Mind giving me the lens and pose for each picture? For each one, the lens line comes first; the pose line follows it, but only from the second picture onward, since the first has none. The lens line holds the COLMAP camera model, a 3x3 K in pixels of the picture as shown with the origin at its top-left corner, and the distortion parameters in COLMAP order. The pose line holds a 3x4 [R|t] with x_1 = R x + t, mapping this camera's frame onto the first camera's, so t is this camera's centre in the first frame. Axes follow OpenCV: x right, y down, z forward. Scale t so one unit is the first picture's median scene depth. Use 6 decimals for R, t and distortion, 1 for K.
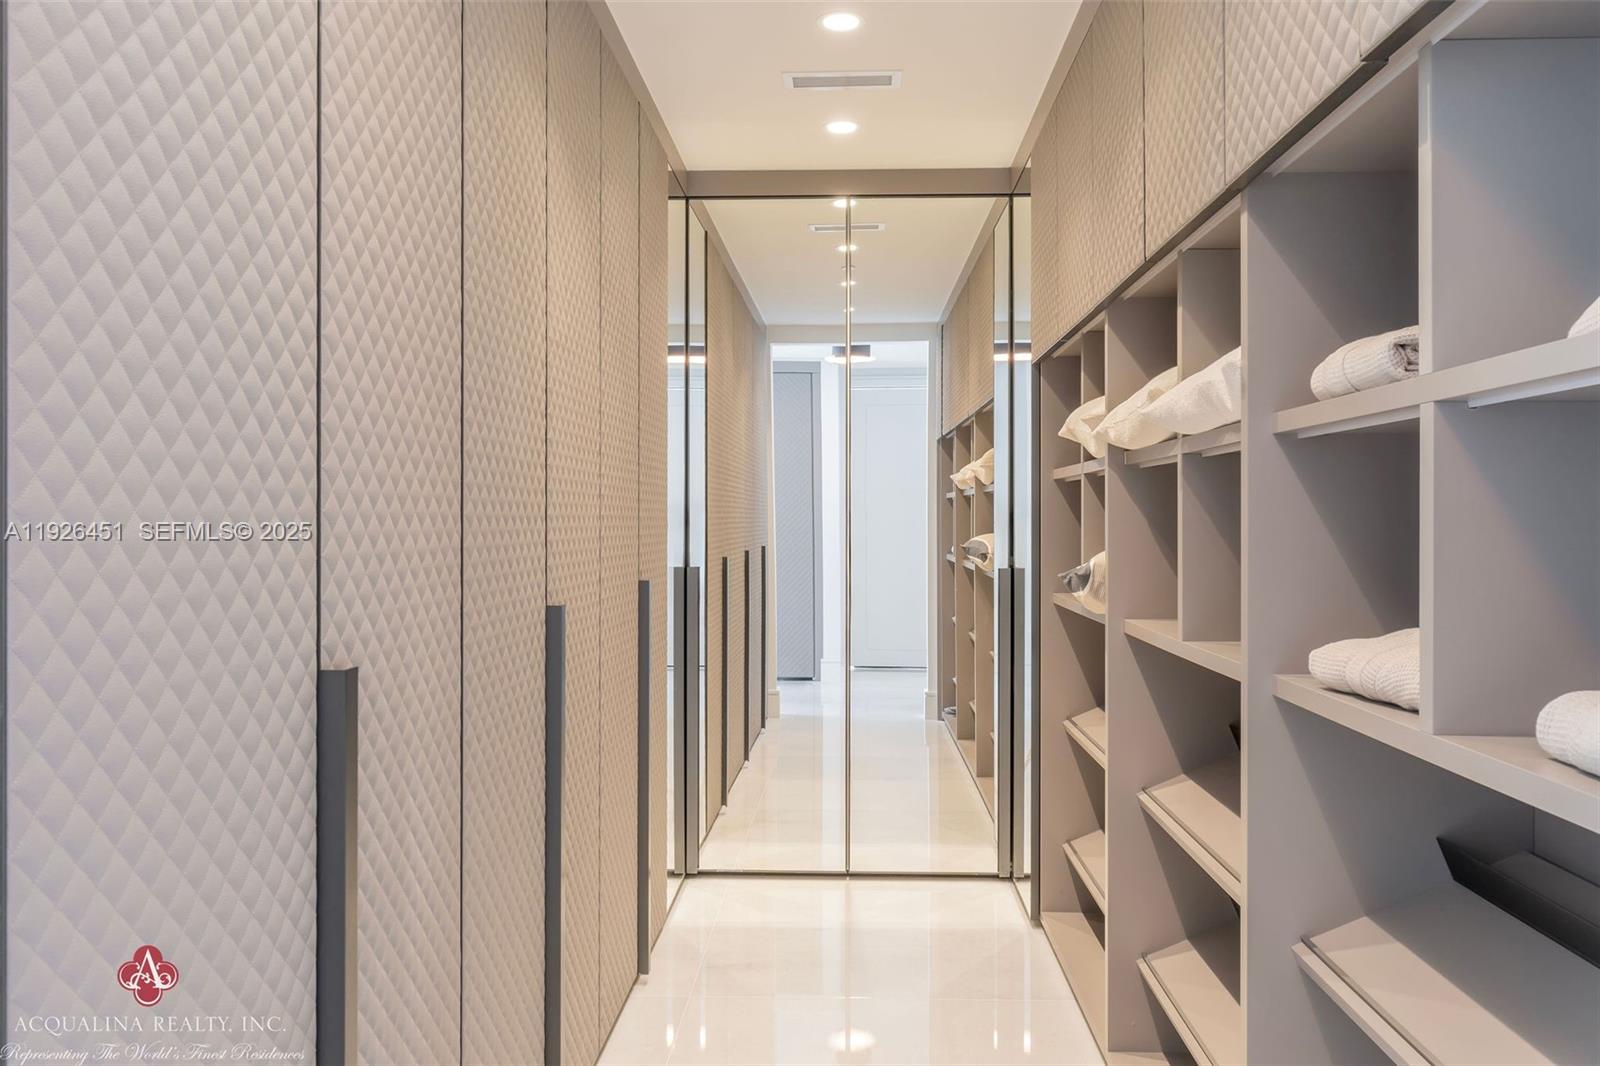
lens RADIAL K [[1156.3, 0, 803.5], [0, 1156.3, 530.5], [0, 0, 1]] dist [-0.005912, -0.000761]
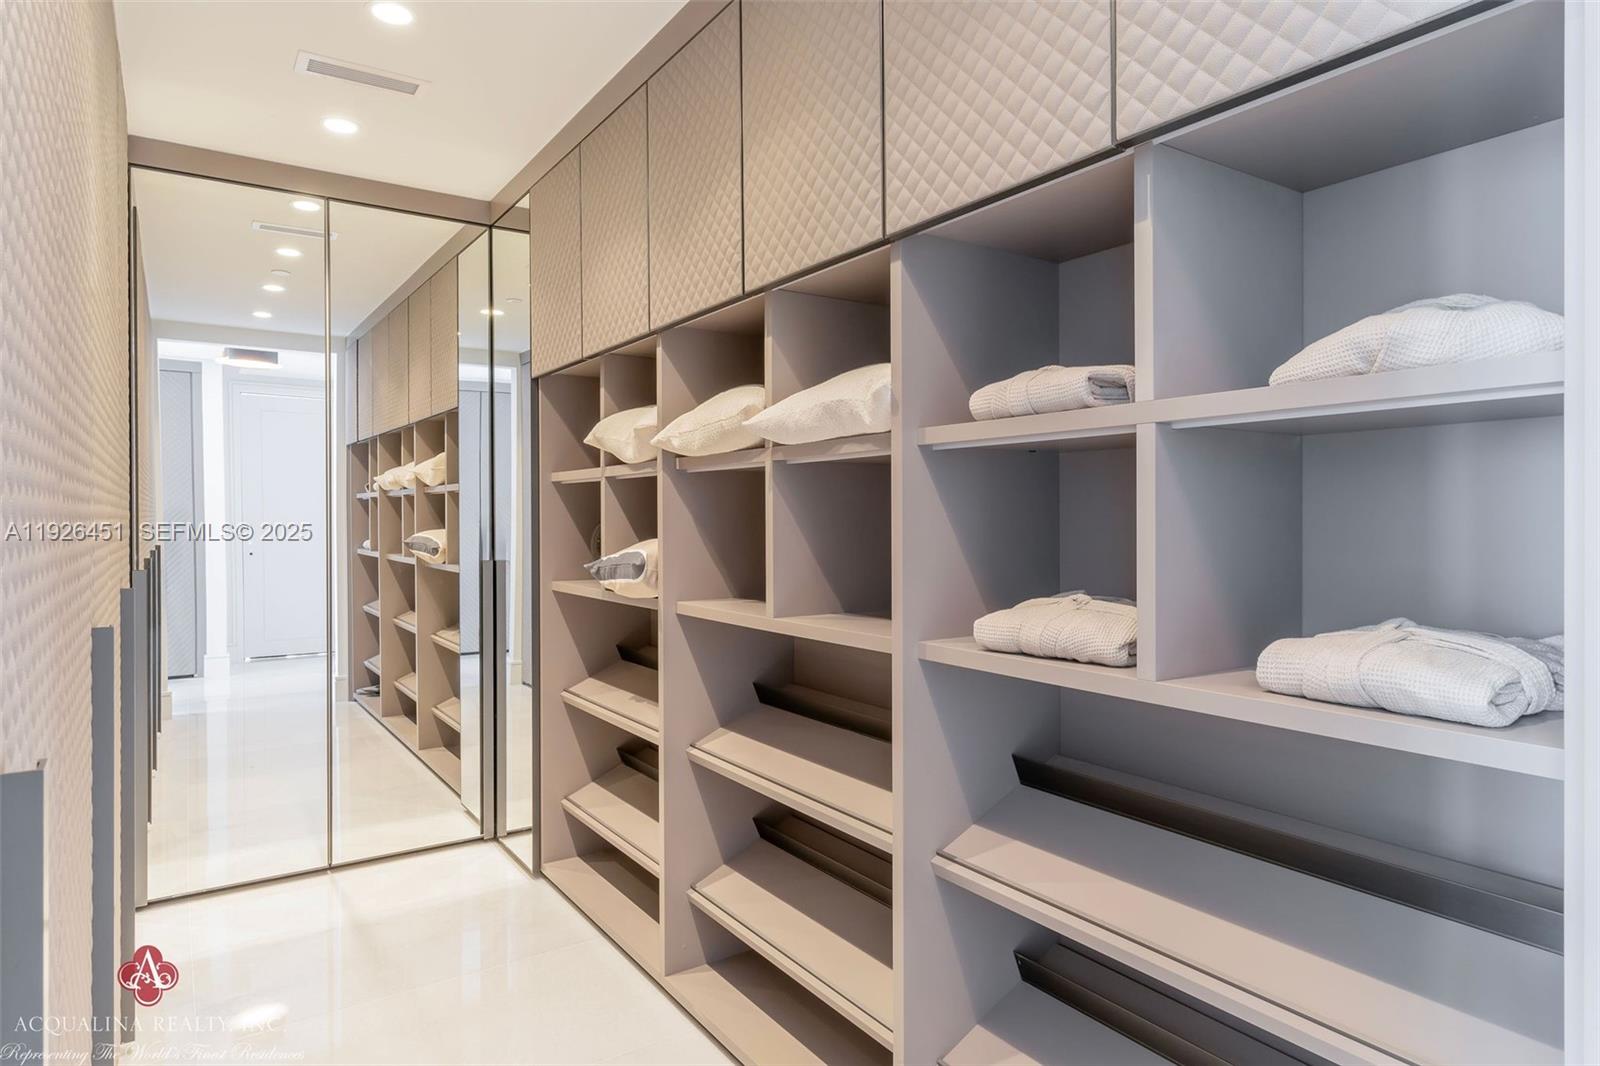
lens RADIAL K [[913.7, 0, 795.2], [0, 913.7, 523.6], [0, 0, 1]] dist [-0.001534, 0.000010]
pose [[0.806408, -0.007473, 0.591313, -0.134771], [0.008890, 0.999960, 0.000514, -0.001189], [-0.591293, 0.004842, 0.806442, 0.146970]]
